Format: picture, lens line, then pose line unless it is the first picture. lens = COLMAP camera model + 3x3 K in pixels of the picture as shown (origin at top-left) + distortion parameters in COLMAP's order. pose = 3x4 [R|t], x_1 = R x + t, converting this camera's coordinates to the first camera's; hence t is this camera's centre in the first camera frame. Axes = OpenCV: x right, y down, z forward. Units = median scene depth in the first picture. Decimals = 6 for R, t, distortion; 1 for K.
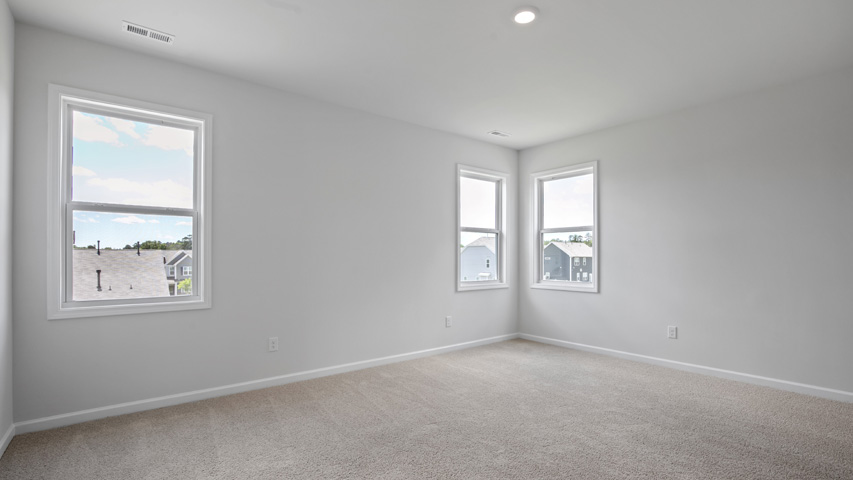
lens RADIAL K [[393.2, 0, 425.0], [0, 393.2, 259.6], [0, 0, 1]] dist [-0.001419, -0.000267]
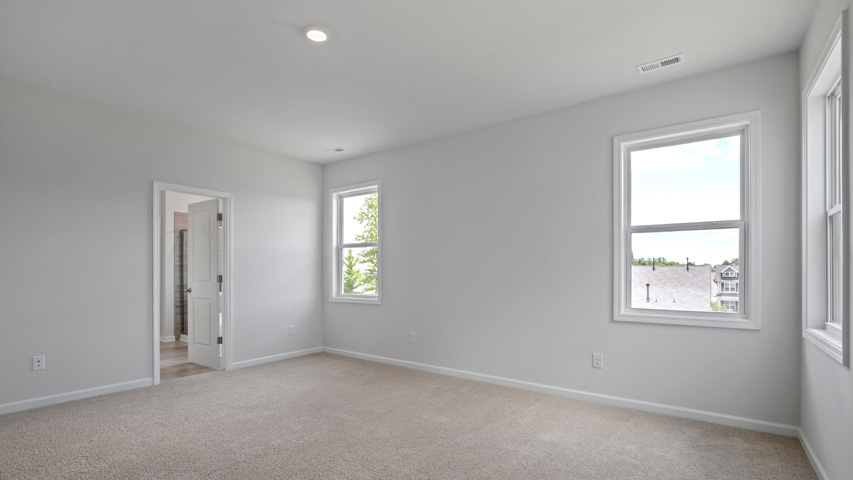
lens RADIAL K [[391.4, 0, 426.9], [0, 391.4, 269.2], [0, 0, 1]] dist [-0.013218, -0.000132]
pose [[0.258551, -0.012092, -0.965922, 0.106168], [-0.001992, 0.999913, -0.013051, -0.000122], [0.965996, 0.005298, 0.258505, 0.080376]]
